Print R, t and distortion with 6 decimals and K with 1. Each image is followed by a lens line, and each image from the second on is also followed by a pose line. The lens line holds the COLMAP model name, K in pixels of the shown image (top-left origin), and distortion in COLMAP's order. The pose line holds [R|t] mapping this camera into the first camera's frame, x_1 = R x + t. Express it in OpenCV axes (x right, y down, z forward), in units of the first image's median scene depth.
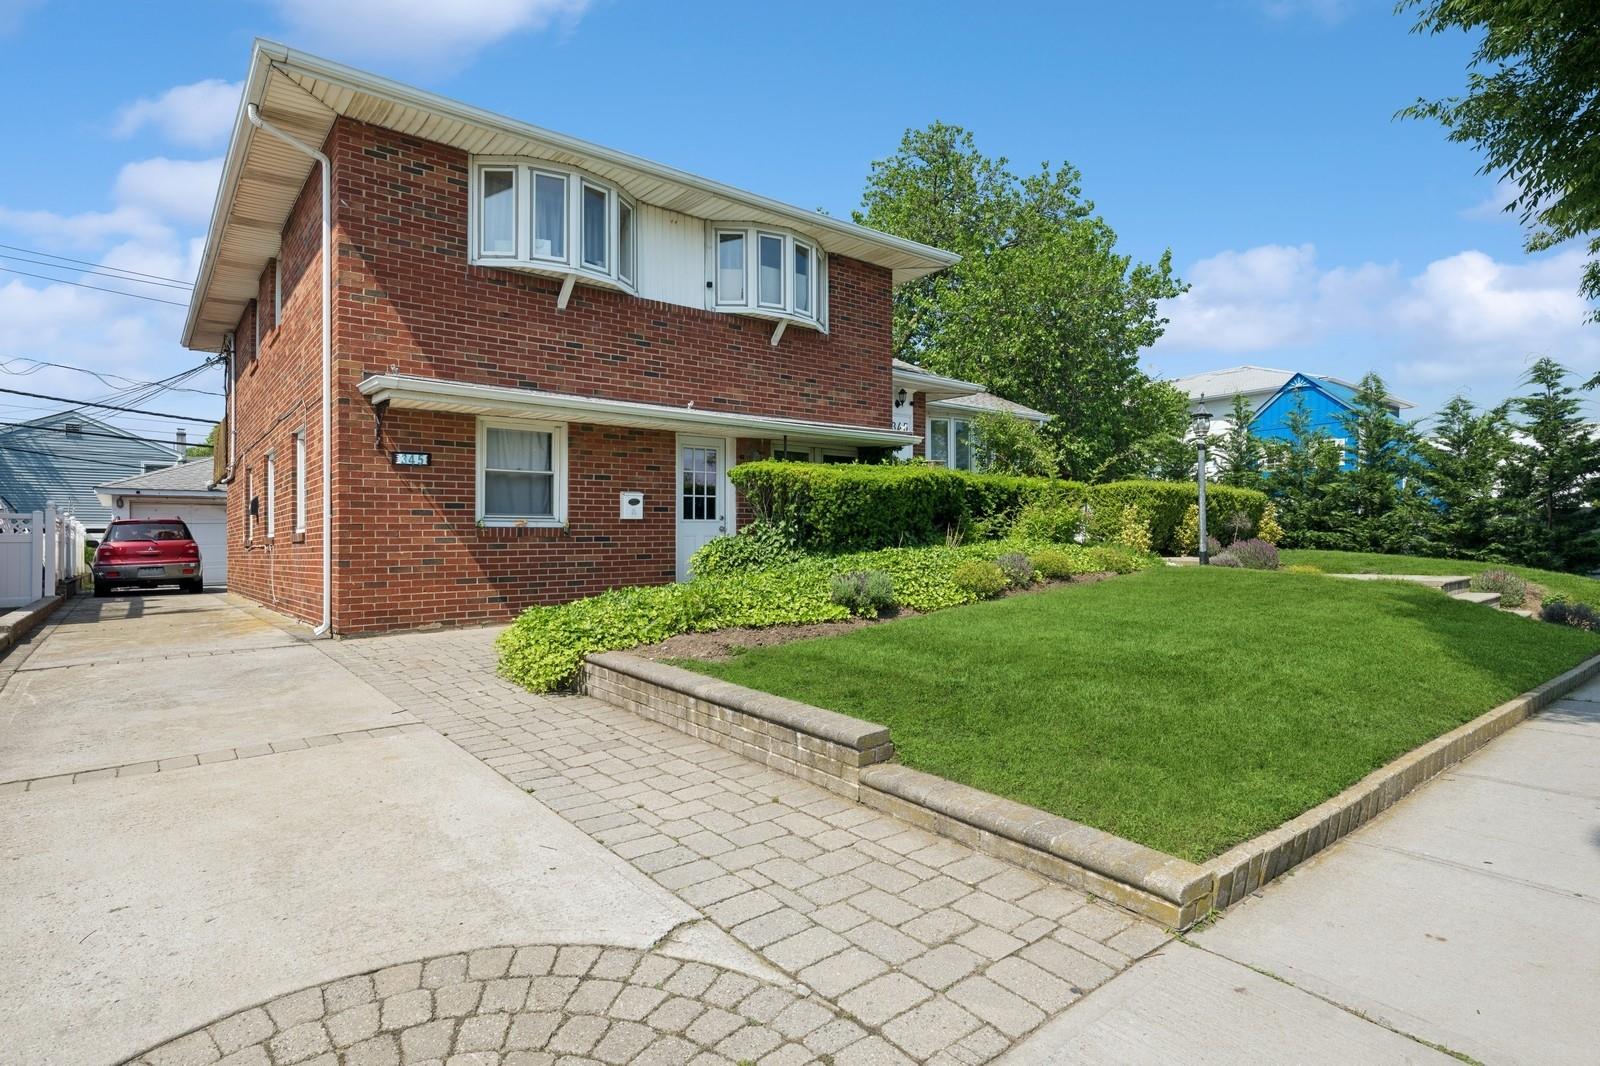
lens RADIAL K [[828.8, 0, 799.7], [0, 828.8, 533.8], [0, 0, 1]] dist [-0.001202, -0.000110]
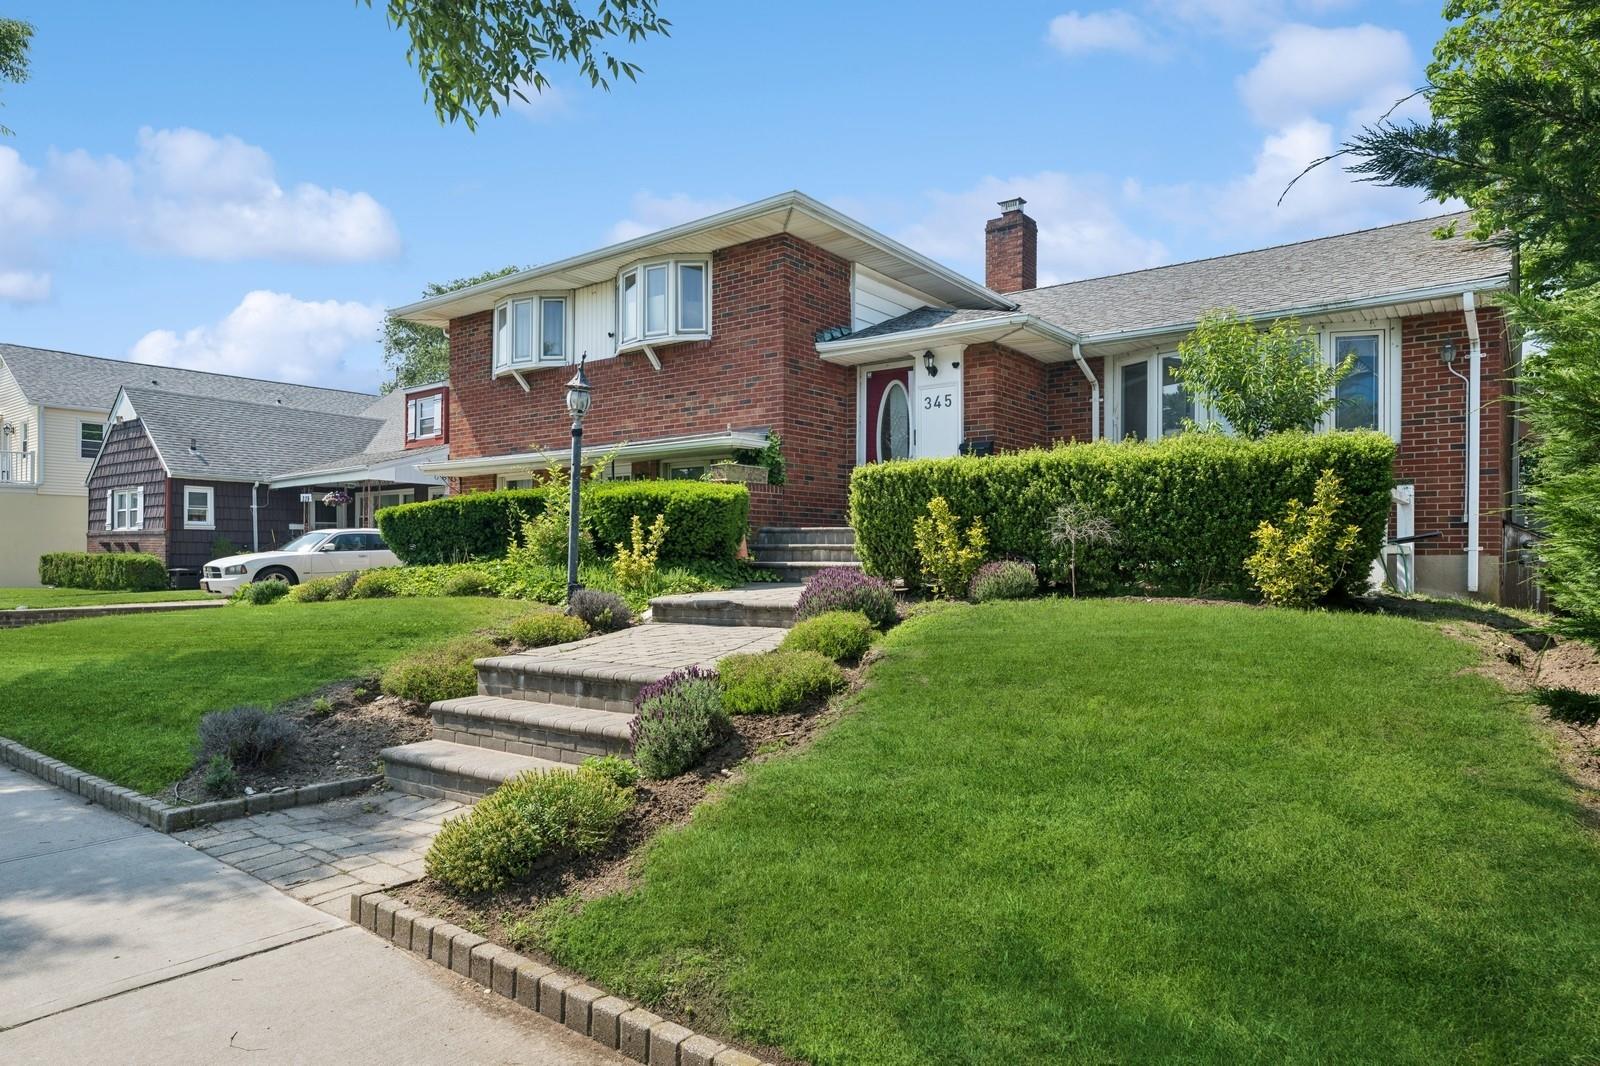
lens RADIAL K [[954.9, 0, 800.4], [0, 954.9, 539.2], [0, 0, 1]] dist [0.001687, 0.000063]
pose [[0.254402, -0.019290, -0.966906, 1.133738], [0.000370, 0.999803, -0.019849, 0.009040], [0.967098, 0.004692, 0.254359, 0.841885]]
